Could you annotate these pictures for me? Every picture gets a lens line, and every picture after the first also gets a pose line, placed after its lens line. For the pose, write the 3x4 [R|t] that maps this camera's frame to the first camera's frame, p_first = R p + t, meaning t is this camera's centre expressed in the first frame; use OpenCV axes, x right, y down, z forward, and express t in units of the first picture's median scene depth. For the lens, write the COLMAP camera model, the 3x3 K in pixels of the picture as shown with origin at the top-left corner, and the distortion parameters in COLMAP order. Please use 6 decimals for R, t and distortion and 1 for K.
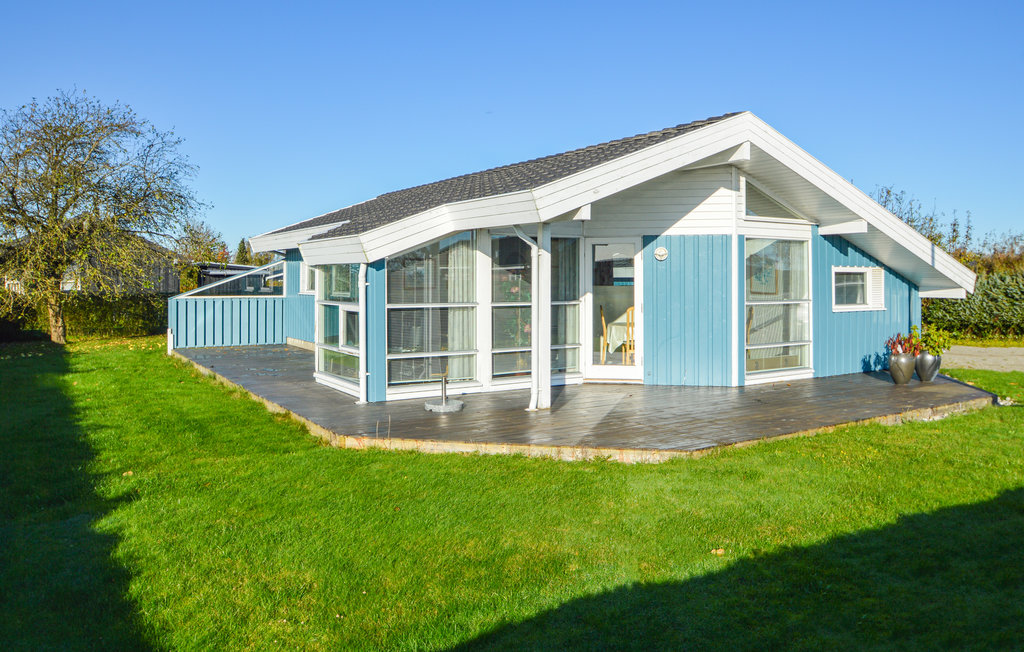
lens RADIAL K [[761.2, 0, 512.0], [0, 761.2, 326.0], [0, 0, 1]] dist [-0.000362, 0.000404]
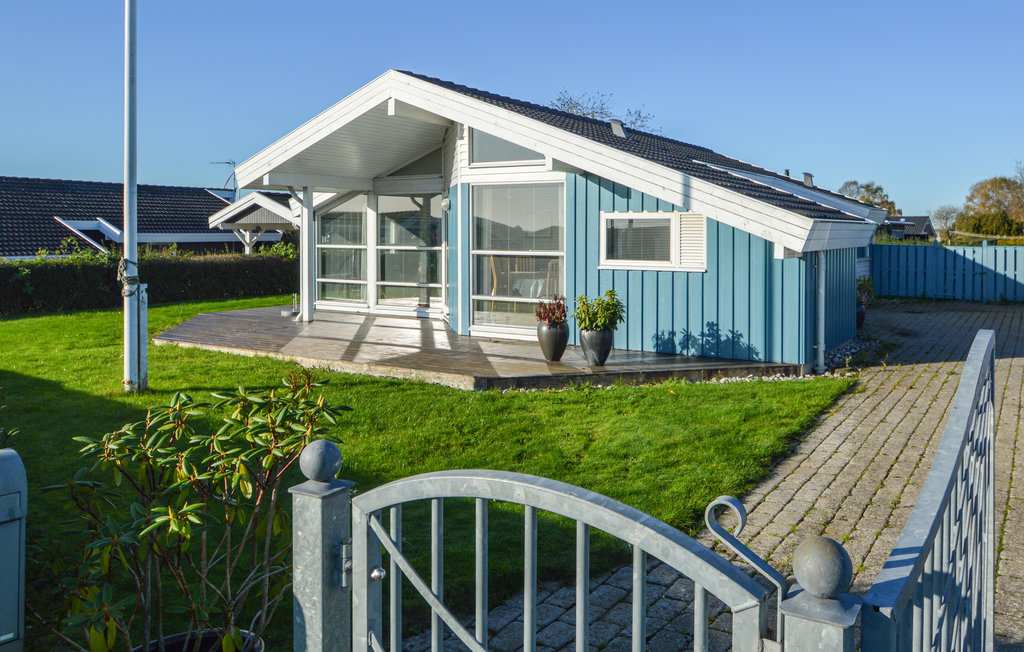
lens RADIAL K [[761.2, 0, 512.0], [0, 761.2, 326.0], [0, 0, 1]] dist [-0.000362, 0.000404]
pose [[0.394712, 0.108388, -0.912390, 1.125819], [-0.066052, 0.993796, 0.089484, -0.023733], [0.916428, 0.024945, 0.399422, 0.583025]]
